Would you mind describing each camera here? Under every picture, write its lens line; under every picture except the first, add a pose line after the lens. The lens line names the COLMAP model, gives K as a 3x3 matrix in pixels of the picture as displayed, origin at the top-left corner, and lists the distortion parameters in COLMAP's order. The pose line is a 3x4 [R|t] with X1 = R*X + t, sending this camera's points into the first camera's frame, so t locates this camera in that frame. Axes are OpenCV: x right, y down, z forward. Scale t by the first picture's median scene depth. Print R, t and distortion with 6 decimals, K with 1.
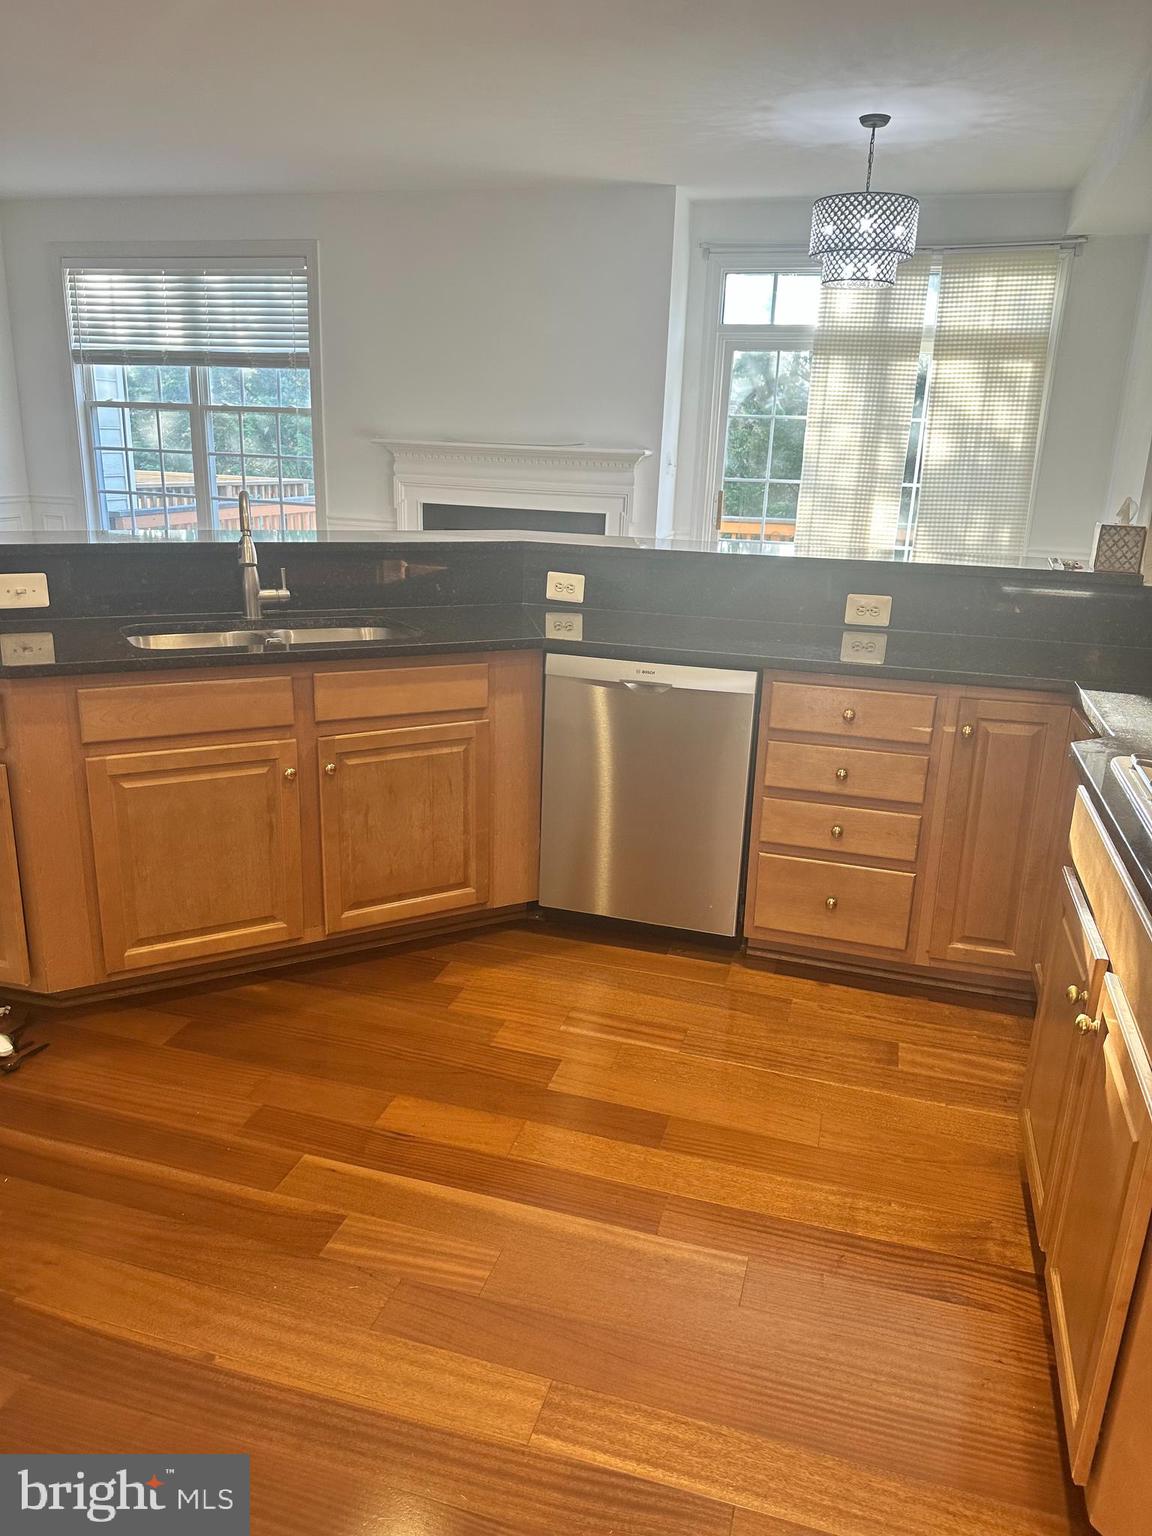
lens RADIAL K [[1076.5, 0, 576.0], [0, 1076.5, 768.0], [0, 0, 1]] dist [0.088507, -0.111351]
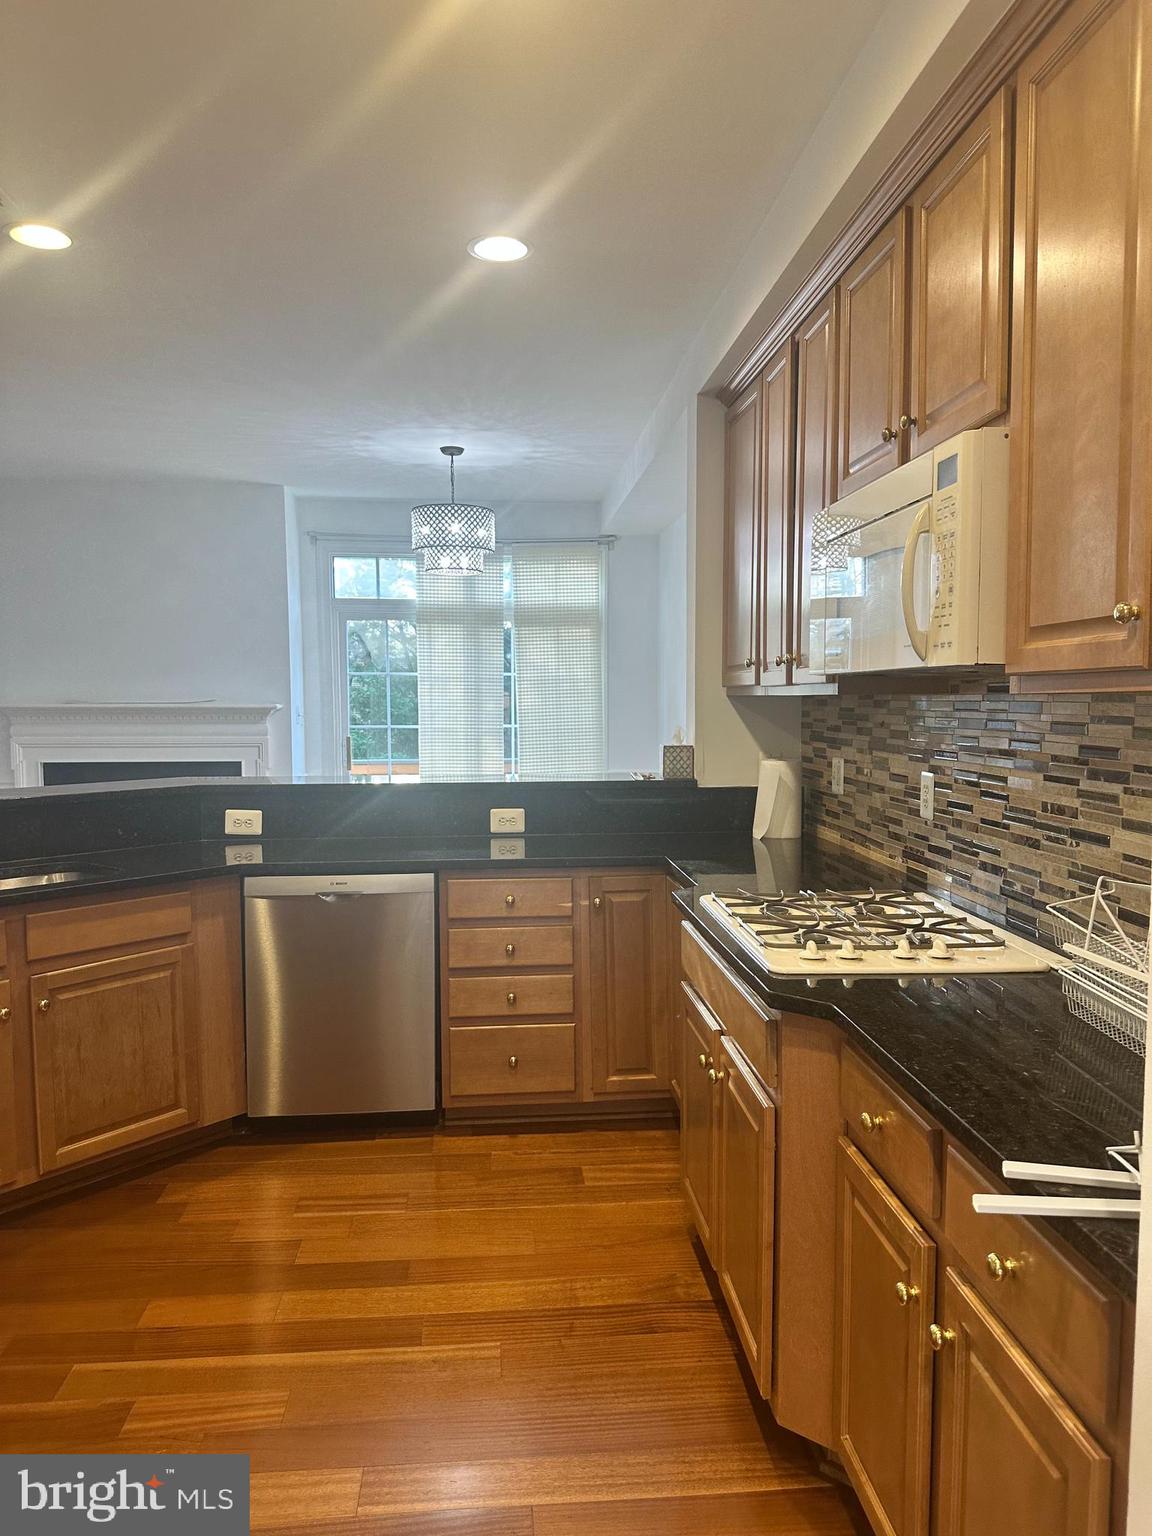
lens RADIAL K [[1083.1, 0, 576.0], [0, 1083.1, 768.0], [0, 0, 1]] dist [0.192592, -0.114914]
pose [[0.932332, -0.060500, 0.356507, -0.113840], [0.137924, 0.970868, -0.195938, 0.058919], [-0.334267, 0.231850, 0.913516, -0.209696]]
